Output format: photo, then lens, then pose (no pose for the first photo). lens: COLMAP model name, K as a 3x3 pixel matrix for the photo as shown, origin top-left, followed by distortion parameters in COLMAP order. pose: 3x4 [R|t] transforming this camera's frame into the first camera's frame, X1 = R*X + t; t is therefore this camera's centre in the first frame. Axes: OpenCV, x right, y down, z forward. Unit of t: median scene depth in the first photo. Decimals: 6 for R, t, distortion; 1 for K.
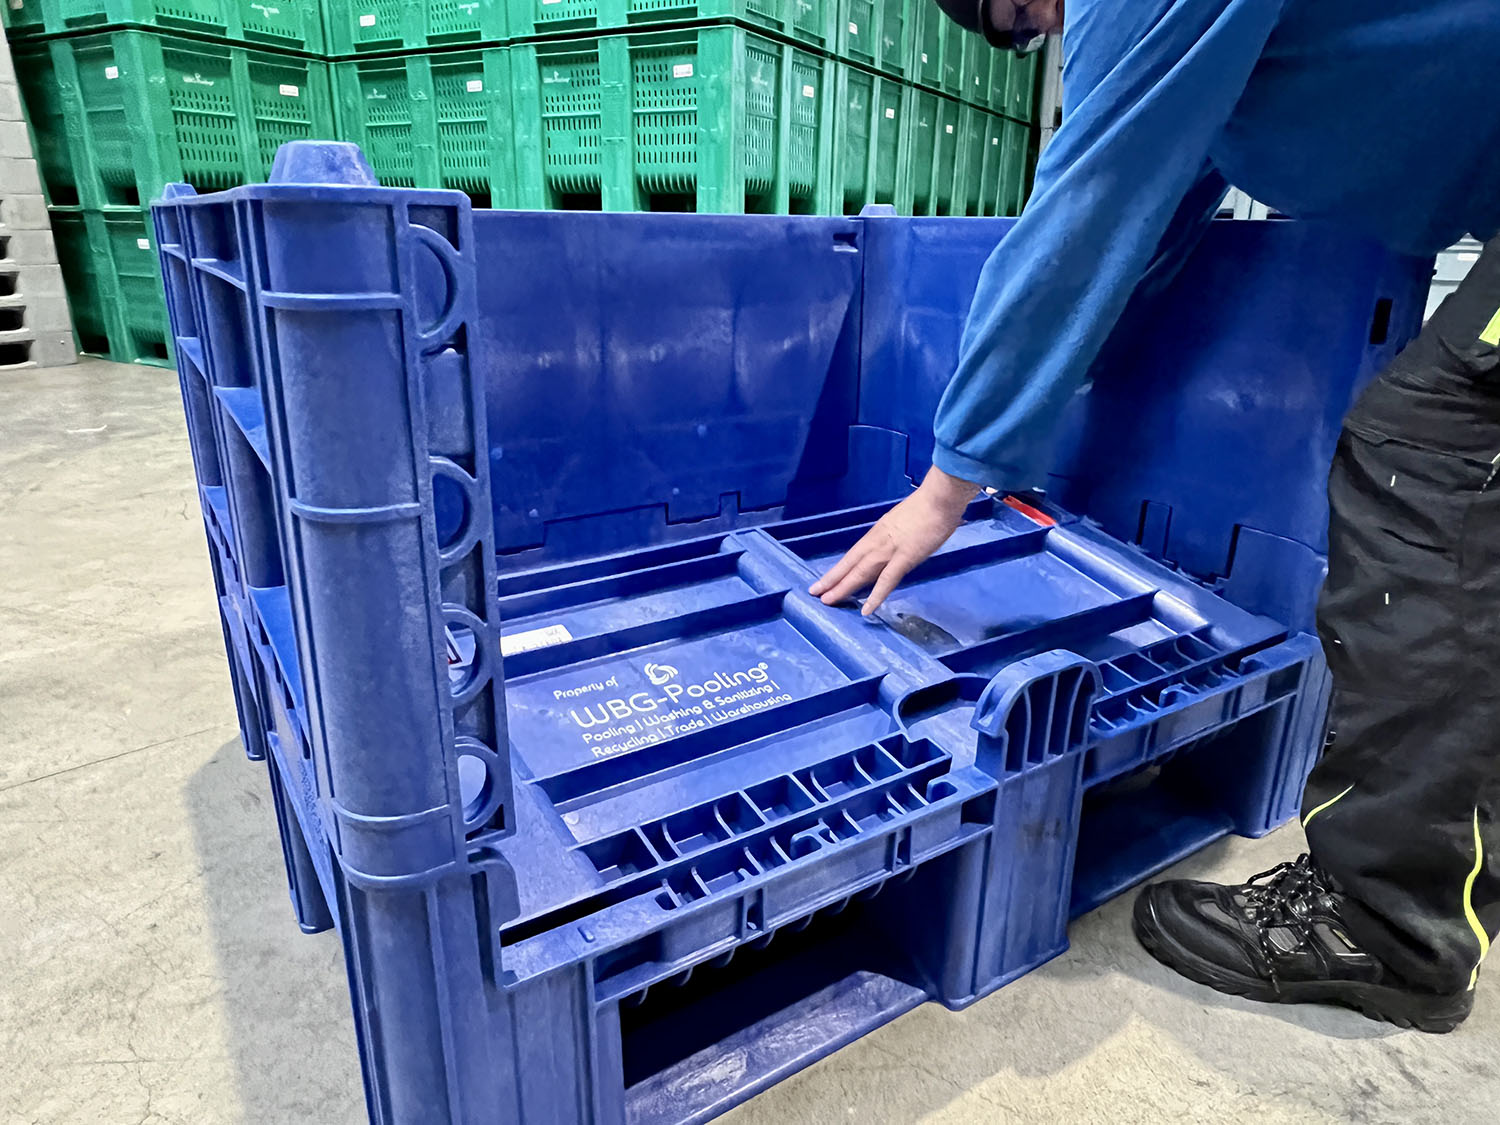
lens RADIAL K [[967.1, 0, 743.3], [0, 967.1, 569.4], [0, 0, 1]] dist [-0.005520, 0.000629]
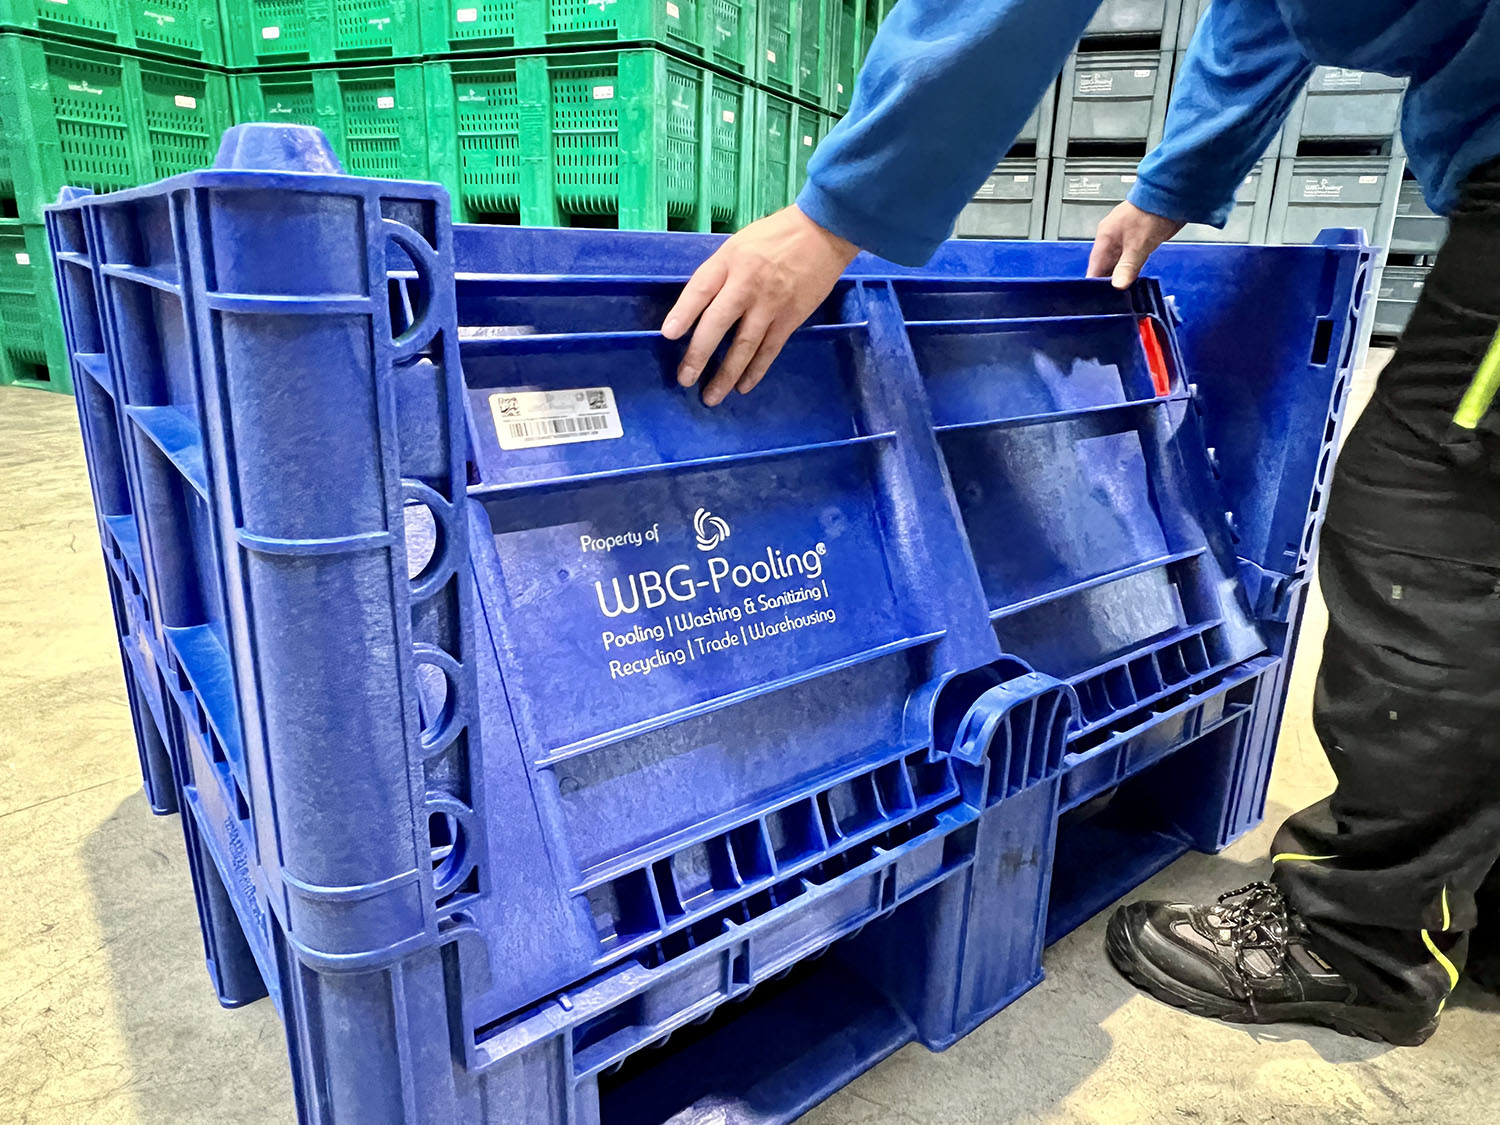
lens RADIAL K [[969.4, 0, 750.0], [0, 969.4, 562.5], [0, 0, 1]] dist [-0.003142, -0.000652]
pose [[0.995599, -0.016428, 0.092266, -0.045266], [0.019285, 0.999359, -0.030154, -0.003625], [-0.091711, 0.031801, 0.995278, 0.043323]]
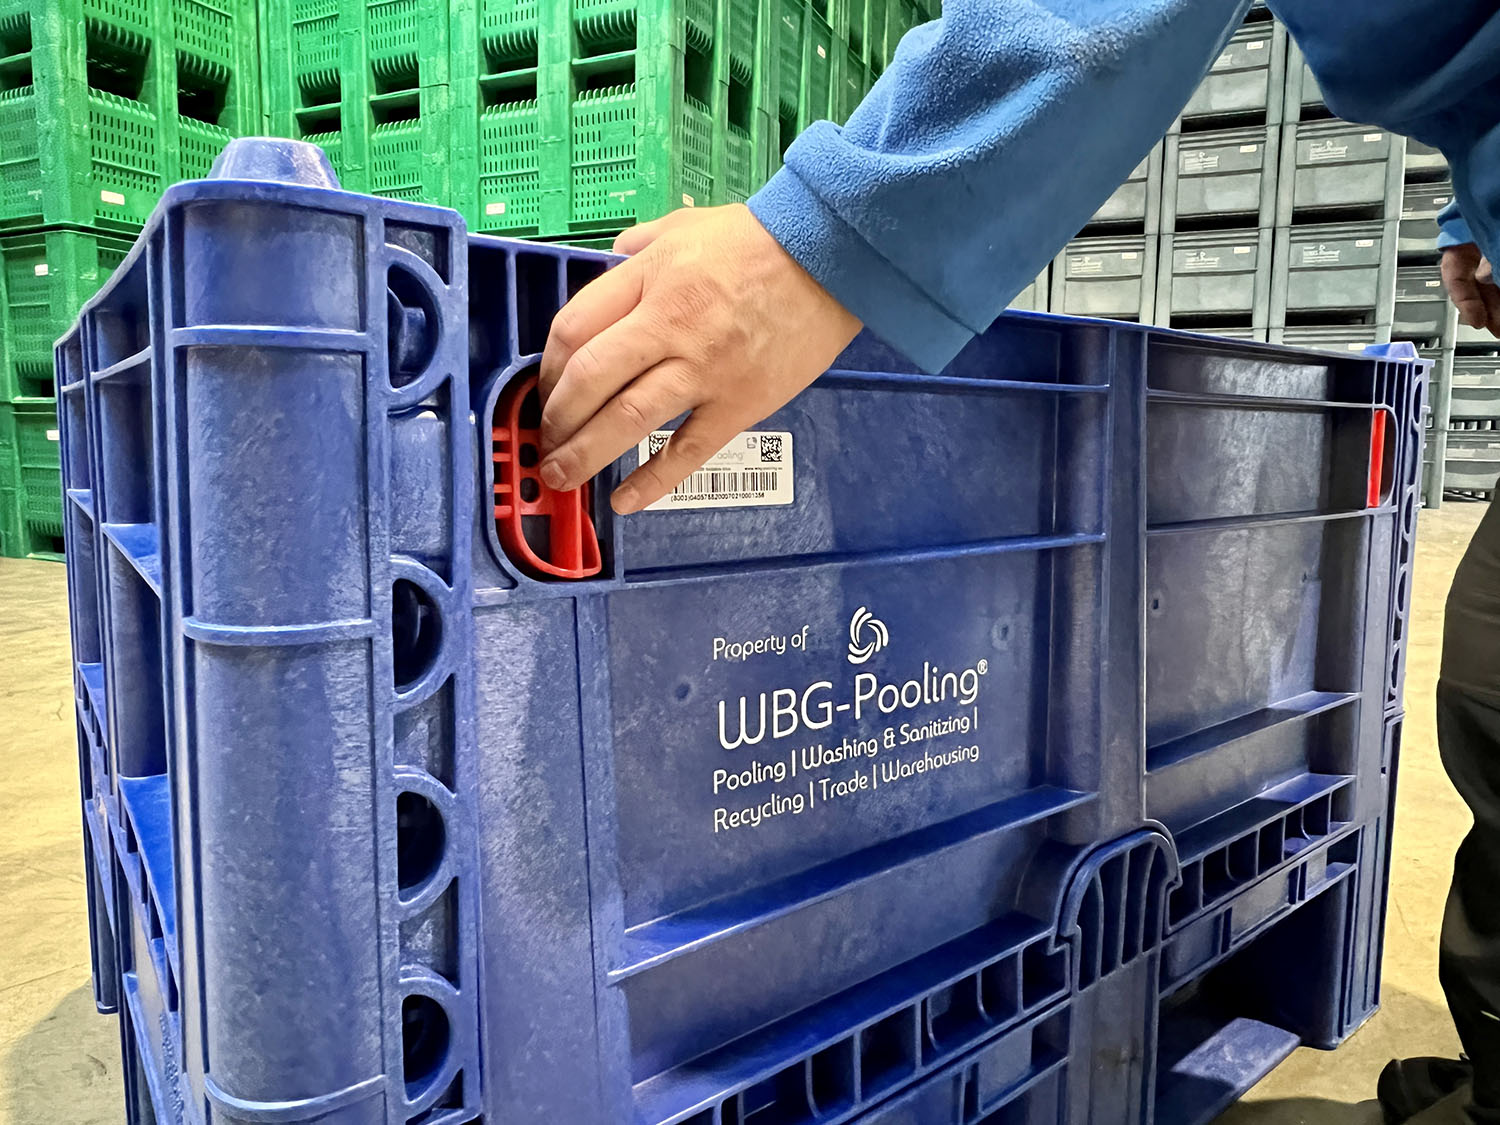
lens RADIAL K [[972.3, 0, 754.4], [0, 972.3, 540.2], [0, 0, 1]] dist [-0.004911, -0.001038]
pose [[0.996014, -0.011033, 0.088510, -0.060166], [0.030994, 0.973295, -0.227456, 0.024361], [-0.083637, 0.229293, 0.969758, 0.137294]]
